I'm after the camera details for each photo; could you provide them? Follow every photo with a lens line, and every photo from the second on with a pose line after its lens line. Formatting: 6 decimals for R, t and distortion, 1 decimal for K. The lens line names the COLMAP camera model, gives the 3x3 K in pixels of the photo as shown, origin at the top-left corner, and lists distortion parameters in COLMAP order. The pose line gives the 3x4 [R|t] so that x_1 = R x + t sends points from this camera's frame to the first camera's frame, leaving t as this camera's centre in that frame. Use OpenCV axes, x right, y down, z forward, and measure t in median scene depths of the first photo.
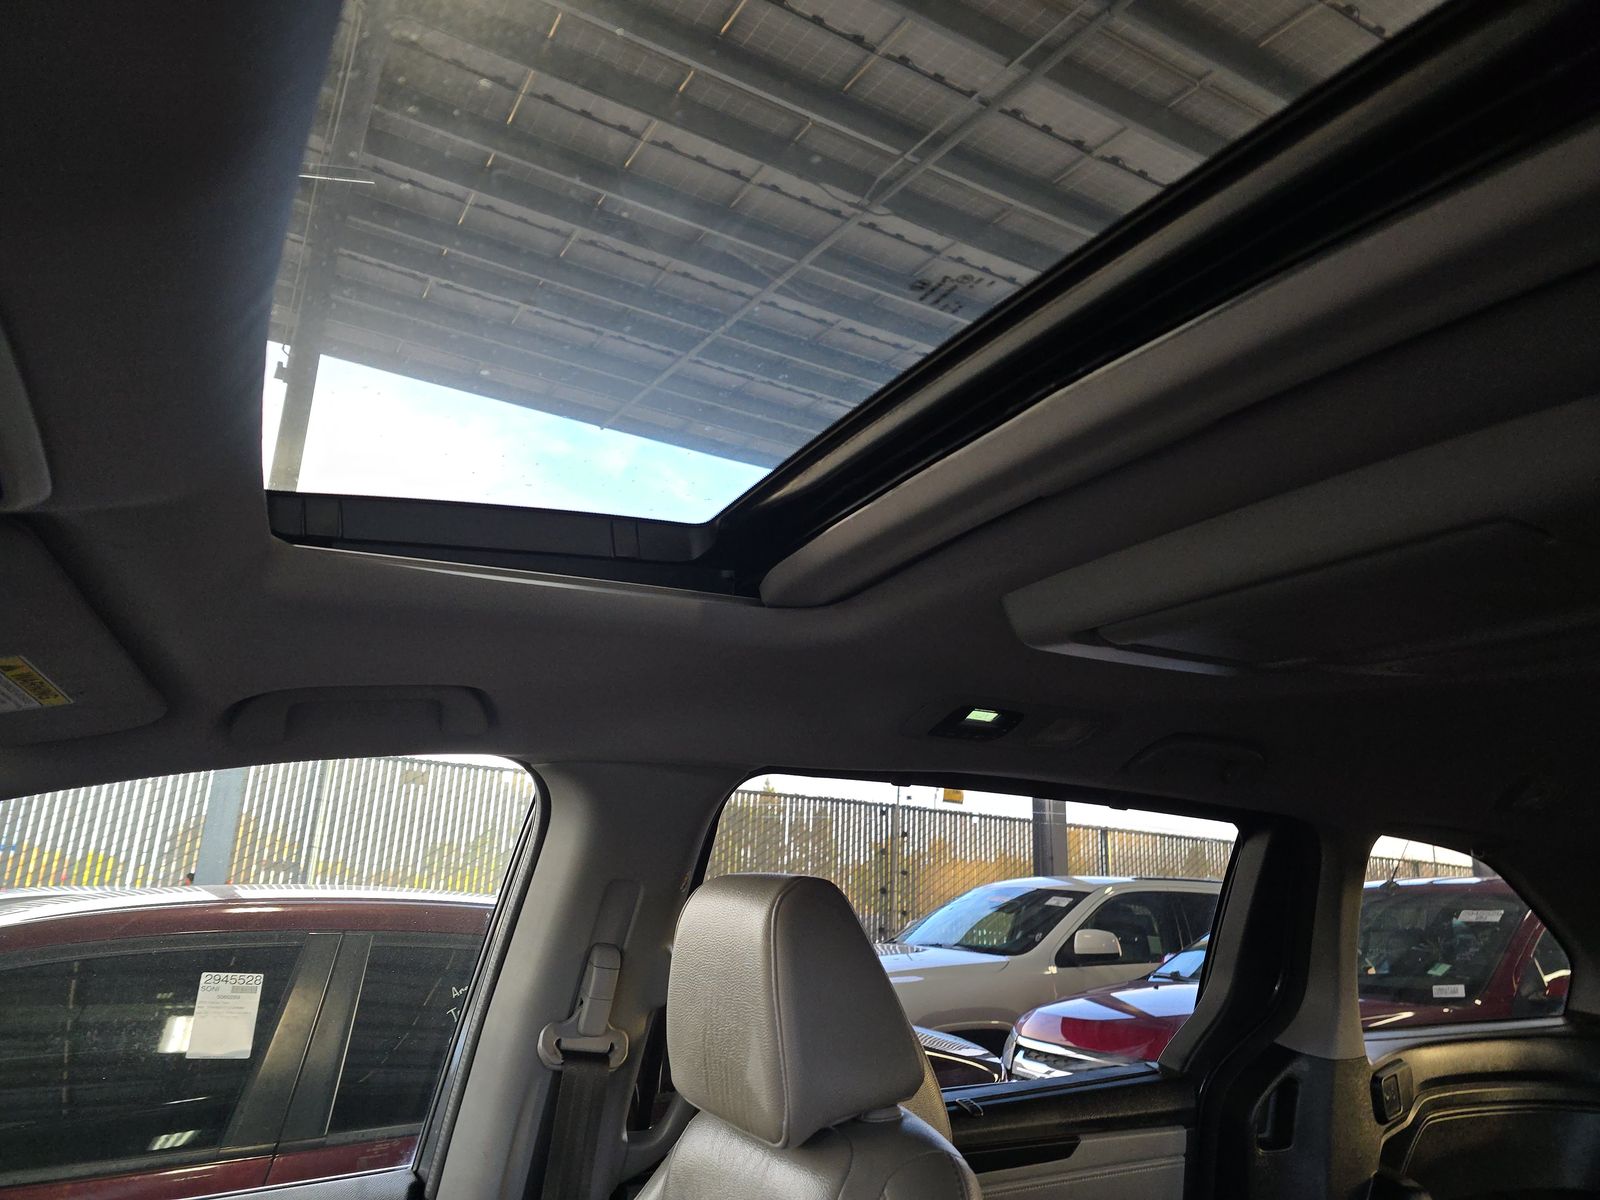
lens RADIAL K [[1068.1, 0, 800.0], [0, 1068.1, 600.0], [0, 0, 1]] dist [0.044196, -0.043140]
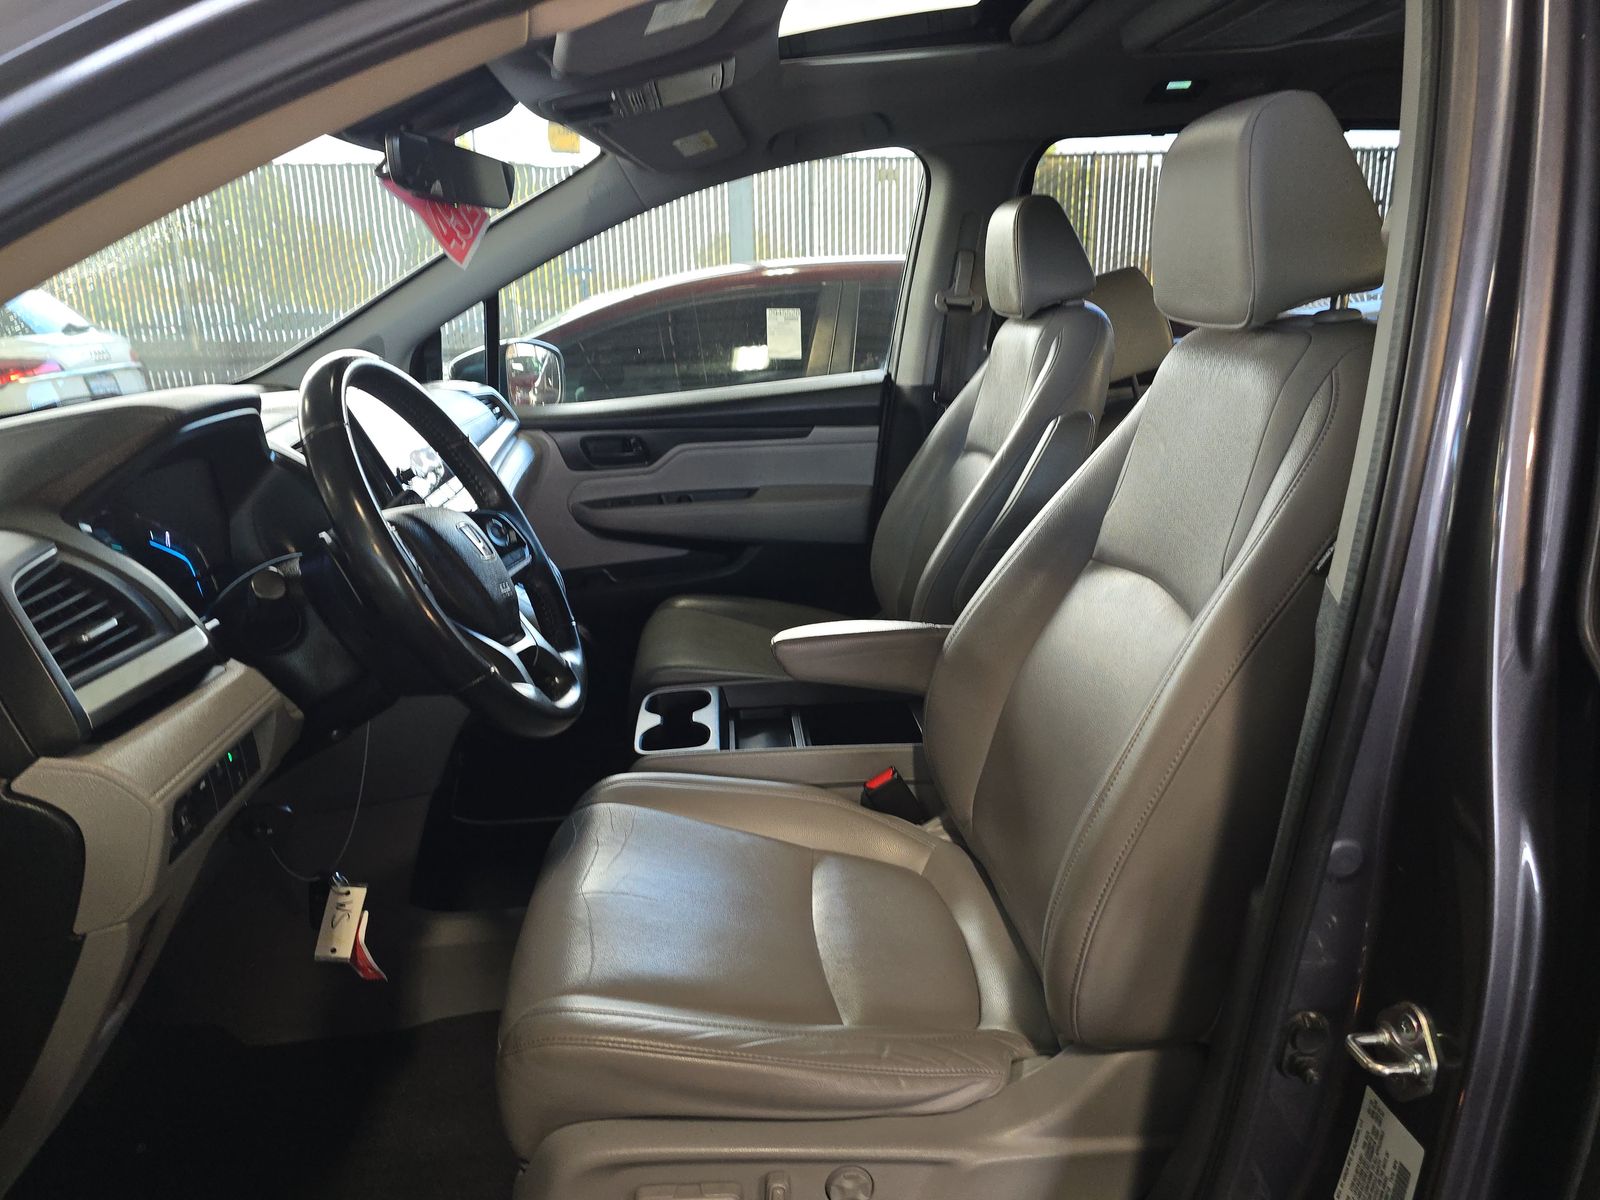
lens RADIAL K [[1068.1, 0, 800.0], [0, 1068.1, 600.0], [0, 0, 1]] dist [0.044196, -0.043140]
pose [[0.907079, 0.055899, -0.417232, 0.363921], [0.171527, 0.856054, 0.487597, -0.114962], [0.384429, -0.513855, 0.766920, -0.840146]]
